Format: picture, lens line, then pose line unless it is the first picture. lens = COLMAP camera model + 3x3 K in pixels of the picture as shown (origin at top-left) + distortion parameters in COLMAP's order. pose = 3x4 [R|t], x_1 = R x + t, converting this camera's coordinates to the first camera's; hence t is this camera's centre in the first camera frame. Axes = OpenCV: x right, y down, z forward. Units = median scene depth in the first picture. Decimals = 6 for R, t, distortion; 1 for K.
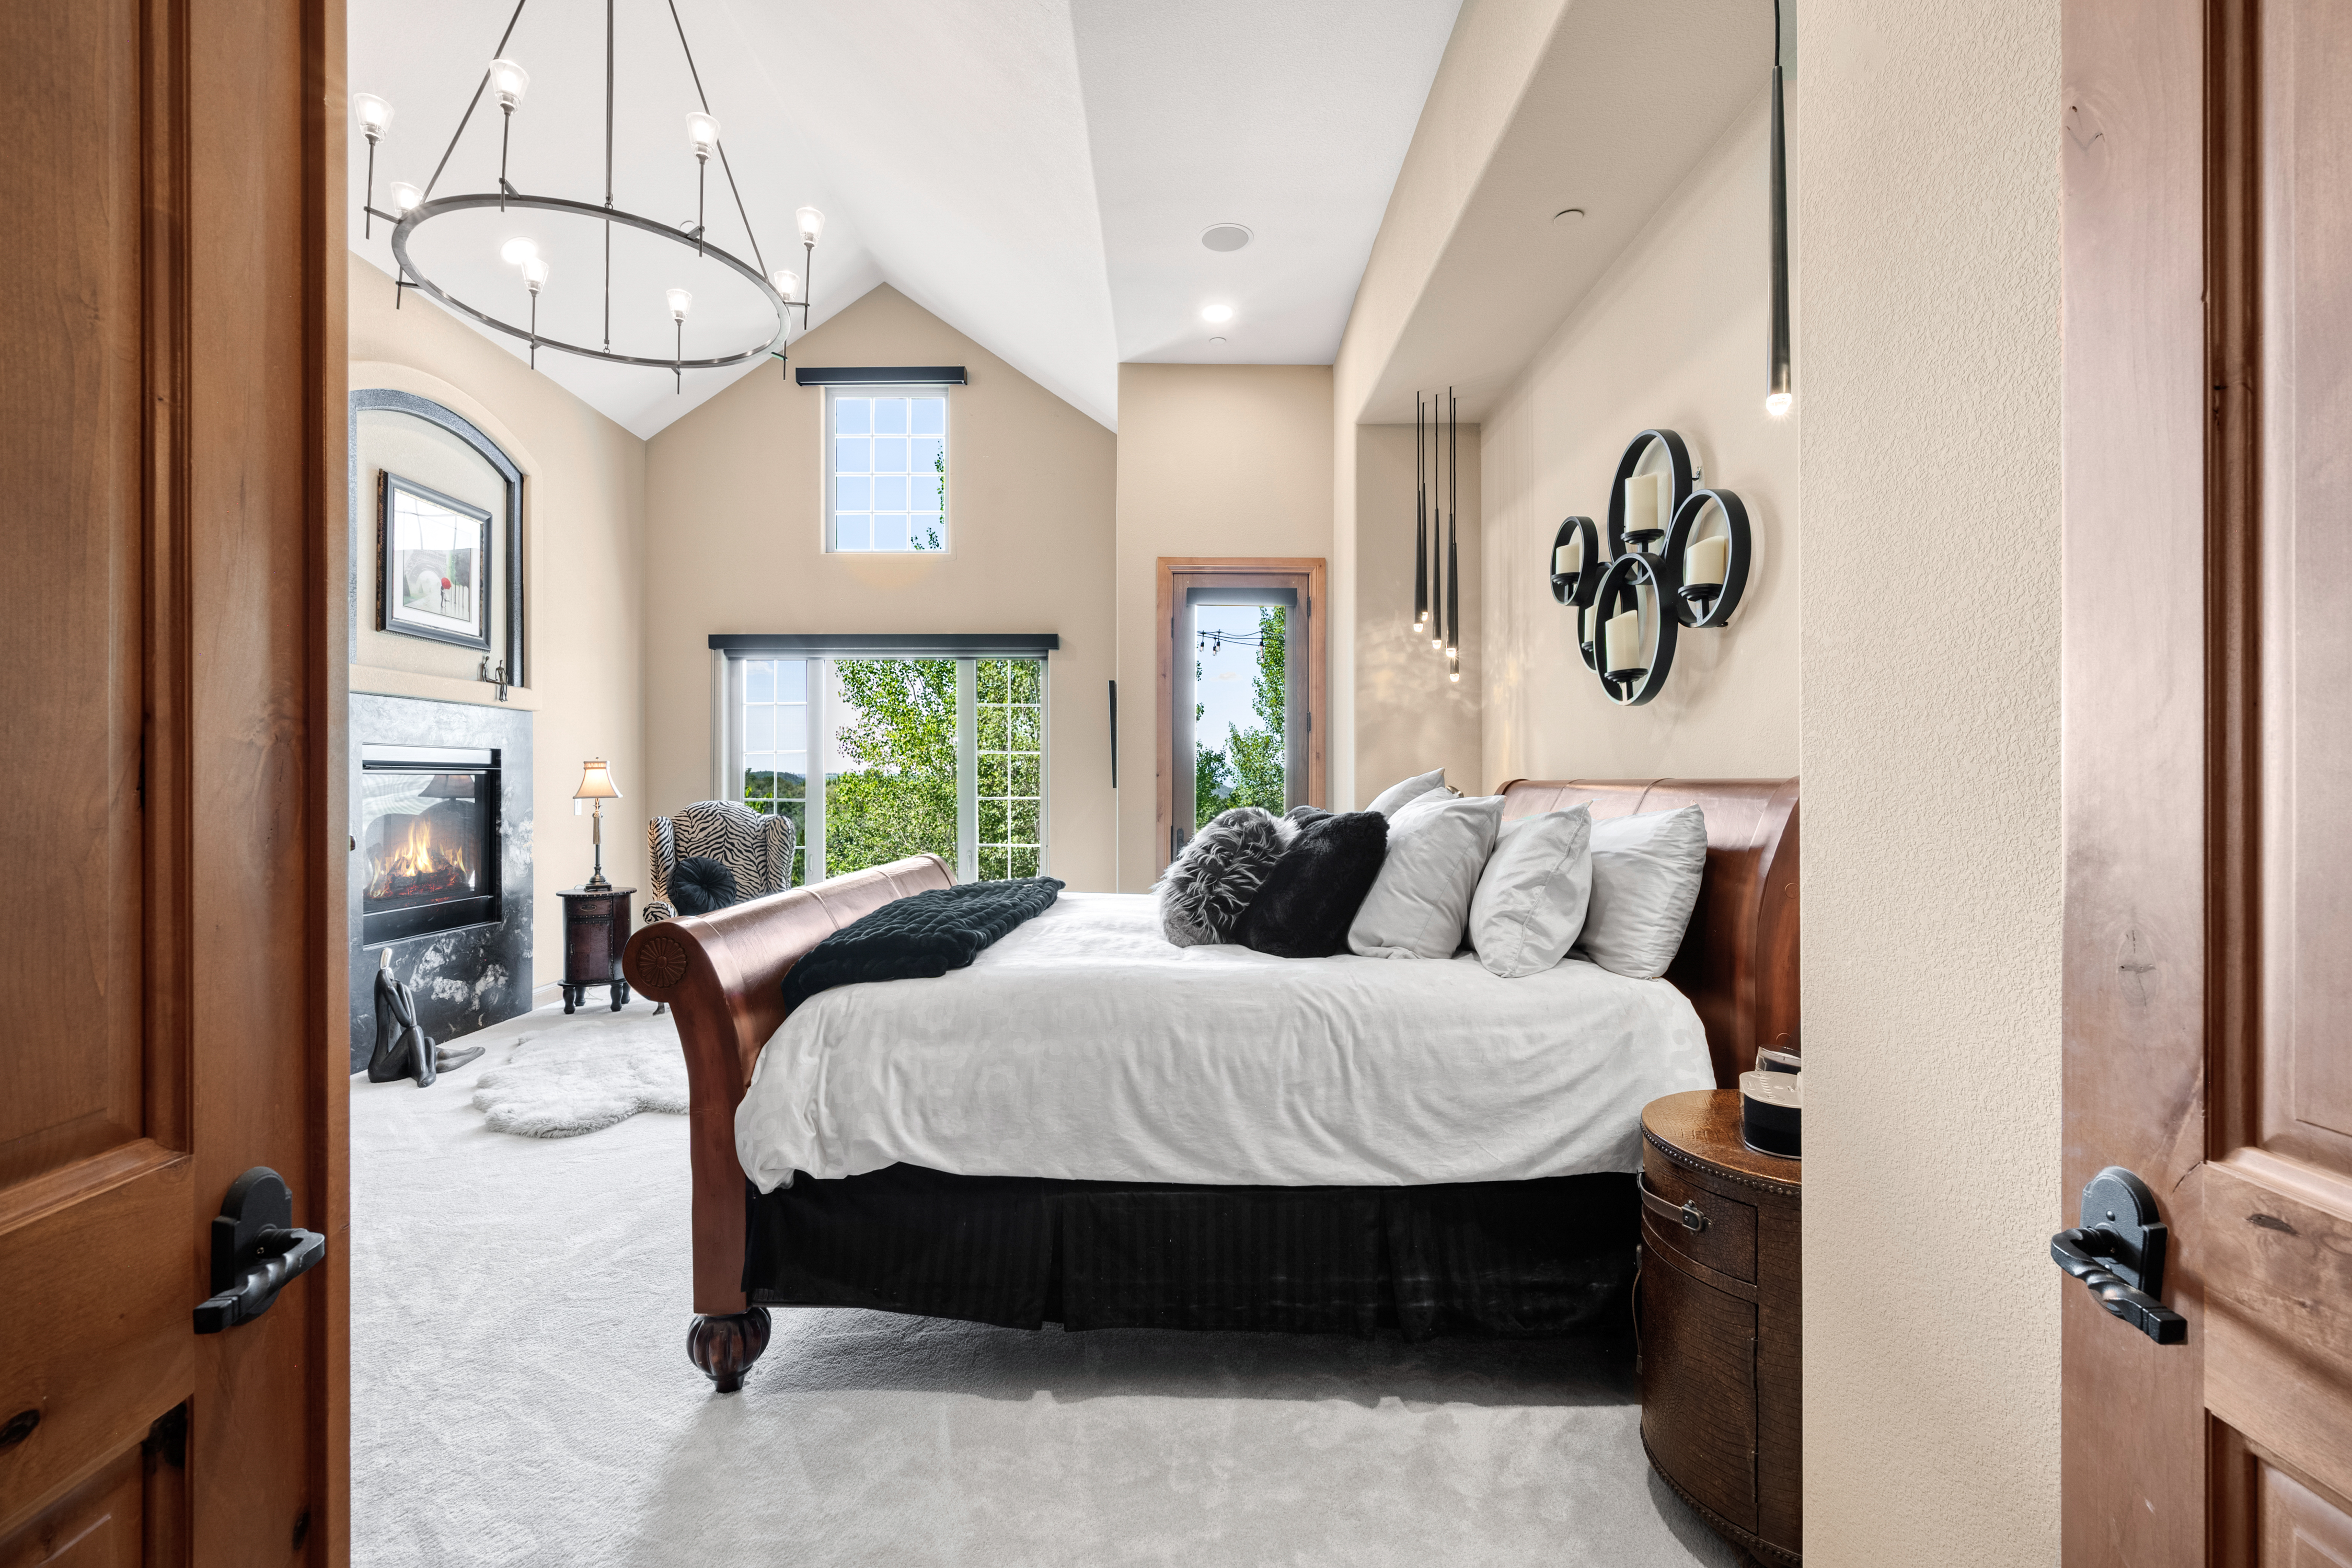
lens RADIAL K [[1089.4, 0, 1176.9], [0, 1089.4, 782.2], [0, 0, 1]] dist [0.002762, 0.001626]
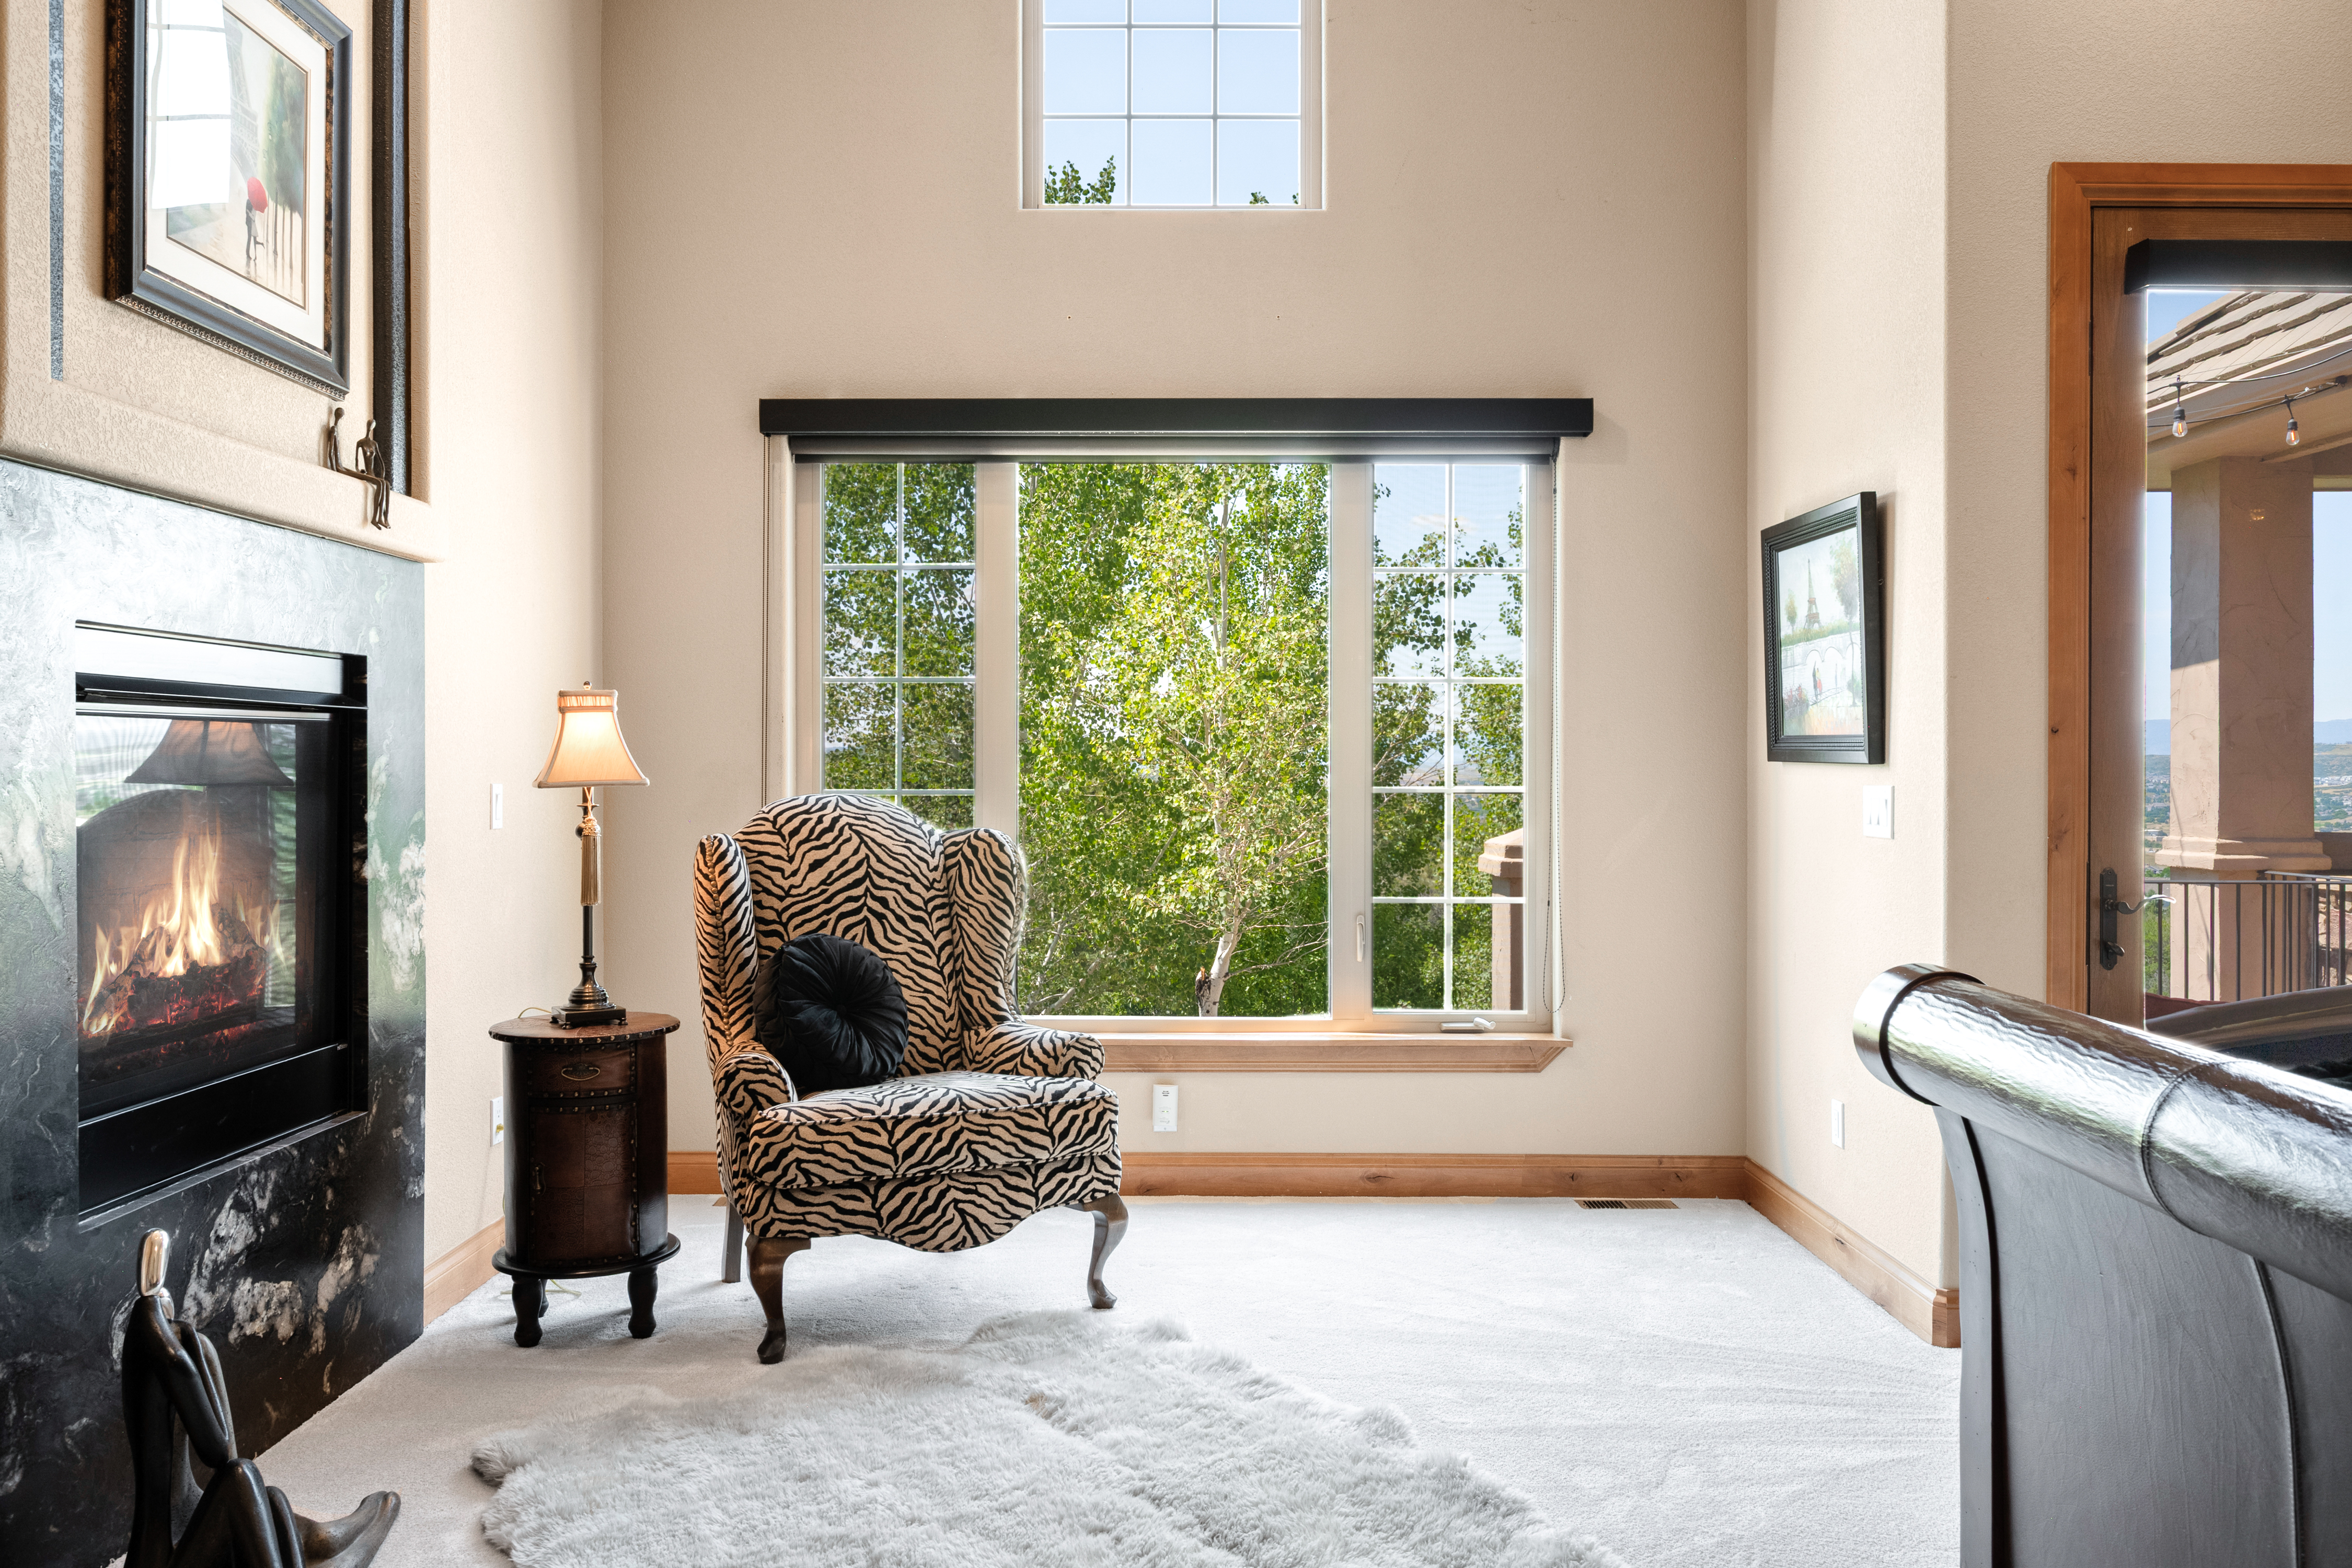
lens RADIAL K [[1871.1, 0, 1176.2], [0, 1871.1, 778.2], [0, 0, 1]] dist [-0.007468, -0.007947]
pose [[0.999967, 0.004446, -0.006814, -0.332731], [-0.004390, 0.999957, 0.008221, 0.005491], [0.006850, -0.008191, 0.999943, 0.351783]]
